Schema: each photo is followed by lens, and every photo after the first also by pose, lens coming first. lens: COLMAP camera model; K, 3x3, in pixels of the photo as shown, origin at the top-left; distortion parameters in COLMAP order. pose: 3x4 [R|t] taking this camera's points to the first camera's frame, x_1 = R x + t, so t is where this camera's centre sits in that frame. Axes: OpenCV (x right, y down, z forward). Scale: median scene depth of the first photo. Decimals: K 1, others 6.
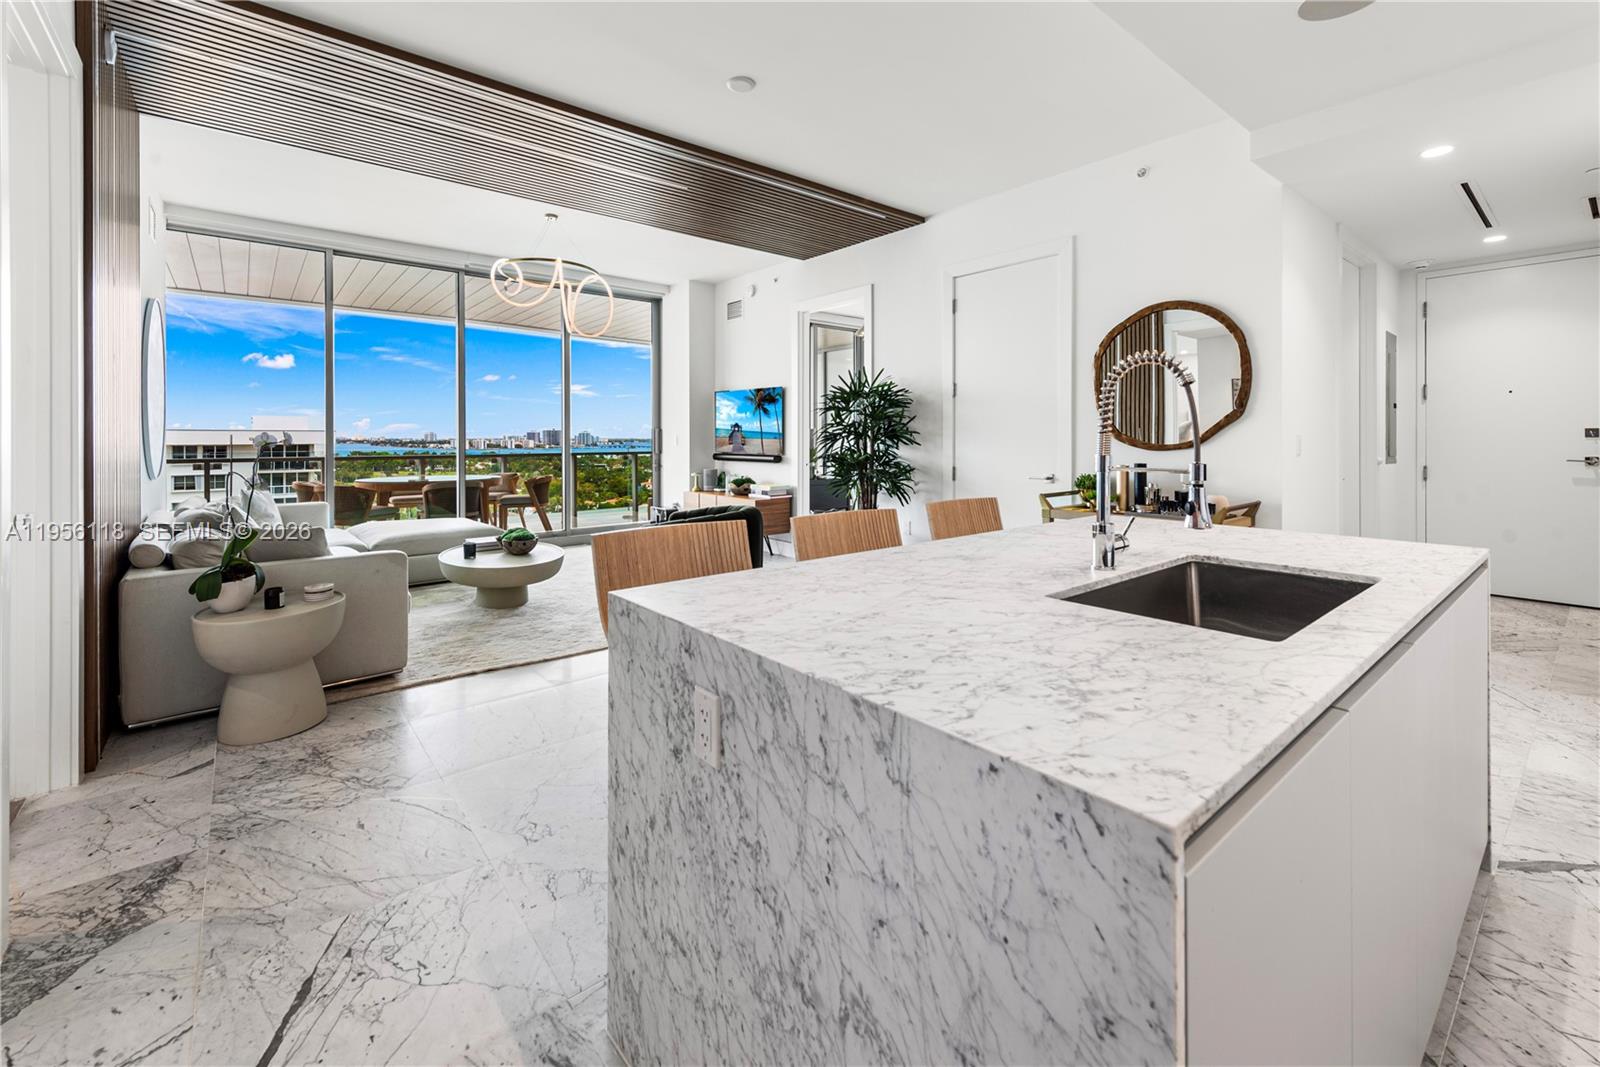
lens RADIAL K [[665.9, 0, 807.5], [0, 665.9, 459.3], [0, 0, 1]] dist [0.016569, -0.004916]
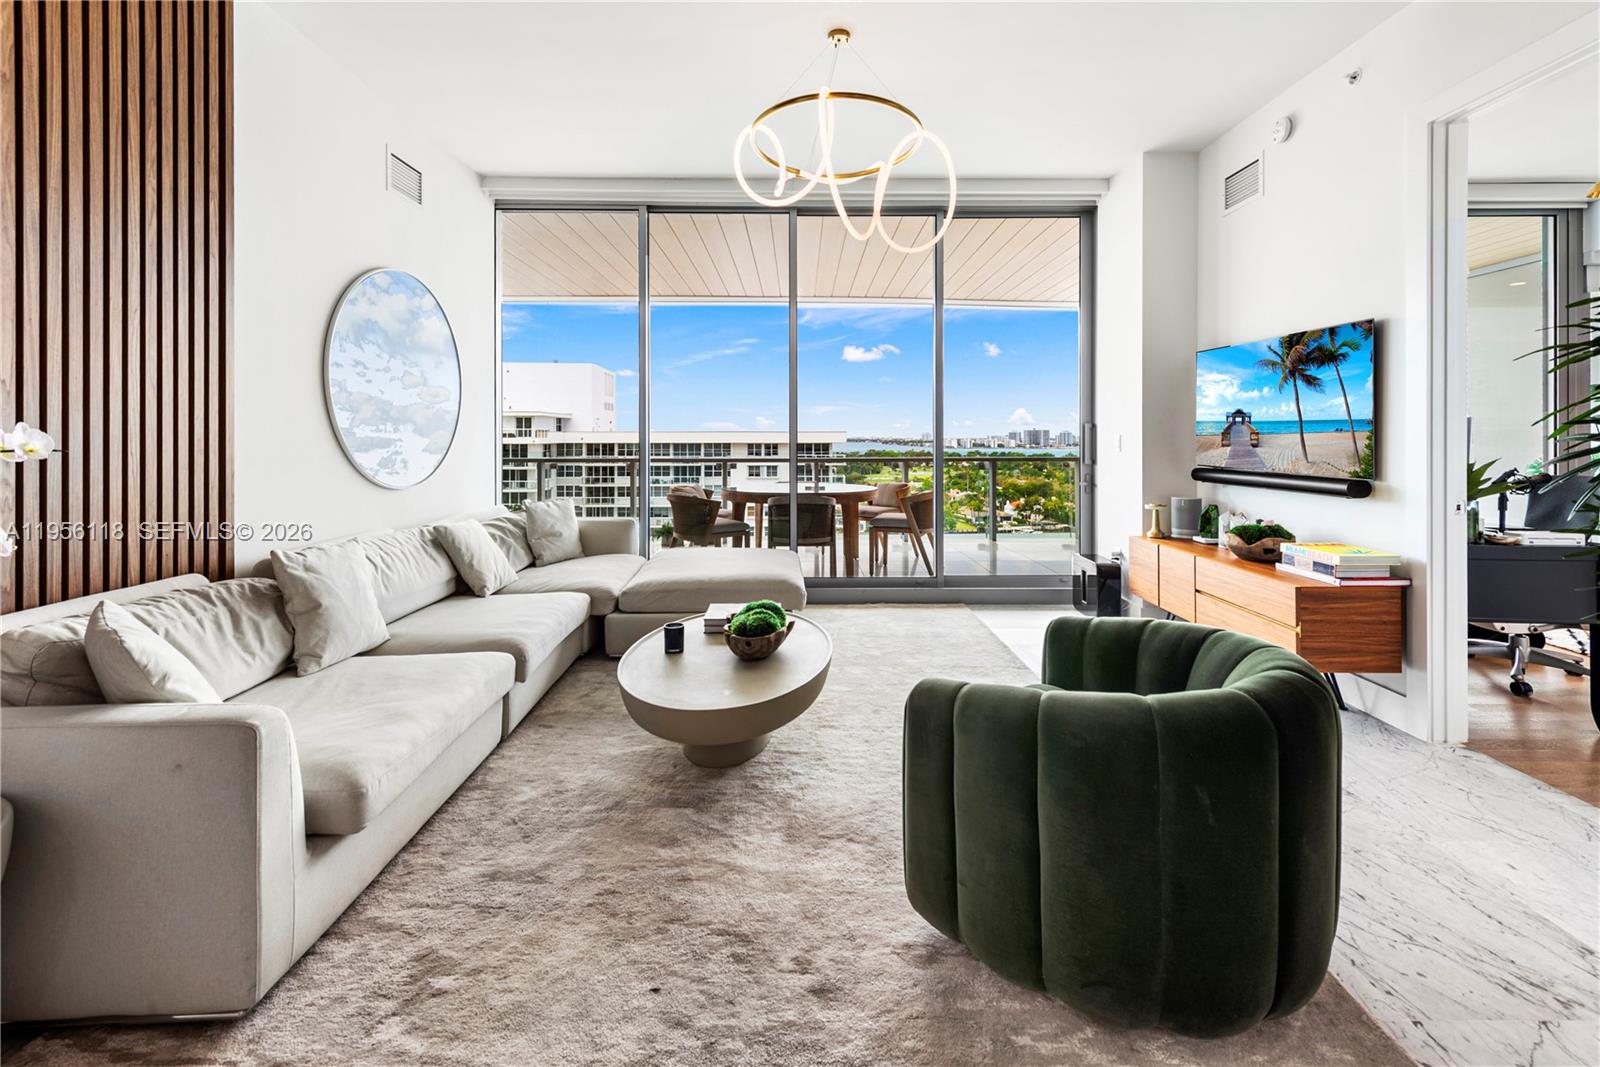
lens RADIAL K [[665.9, 0, 812.4], [0, 665.9, 466.2], [0, 0, 1]] dist [0.016569, -0.004916]
pose [[0.772869, 0.029239, -0.633891, -0.041155], [-0.022447, 0.999572, 0.018738, -0.013673], [0.634168, -0.000253, 0.773195, 0.414254]]
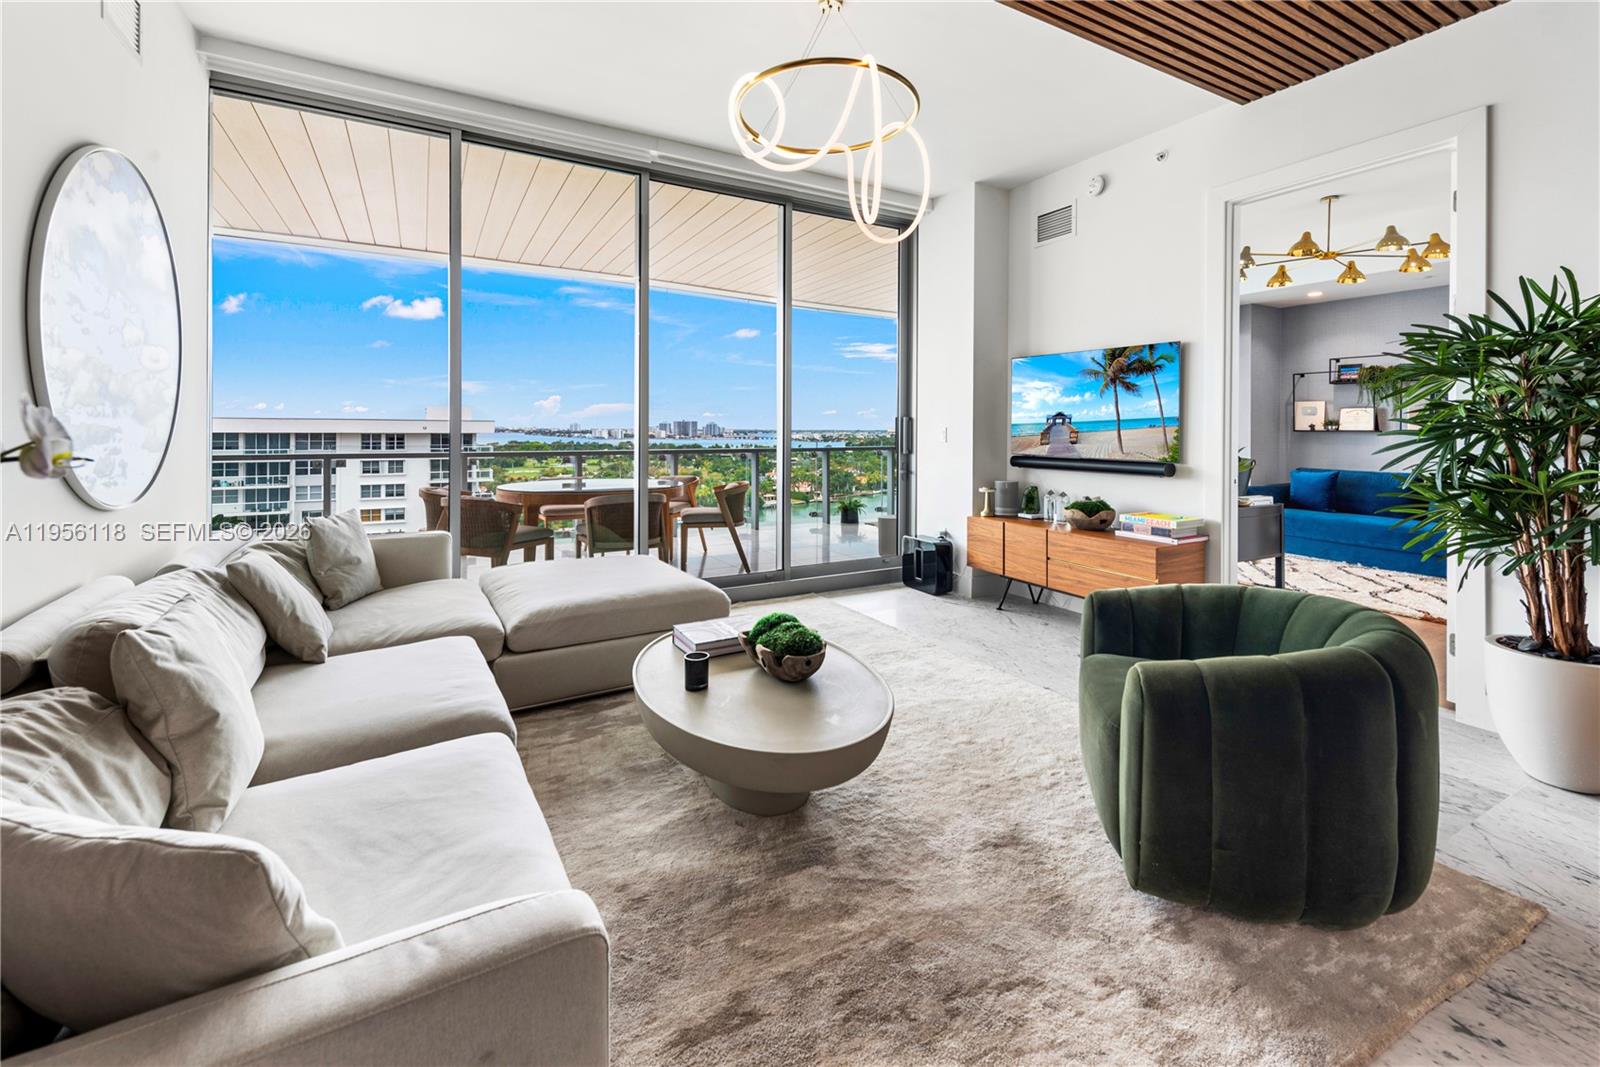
lens RADIAL K [[665.9, 0, 800.1], [0, 665.9, 455.8], [0, 0, 1]] dist [0.016569, -0.004916]
pose [[0.982568, 0.014292, -0.185356, -0.226883], [-0.012996, 0.999882, 0.008209, -0.011685], [0.185451, -0.005657, 0.982637, 0.361584]]
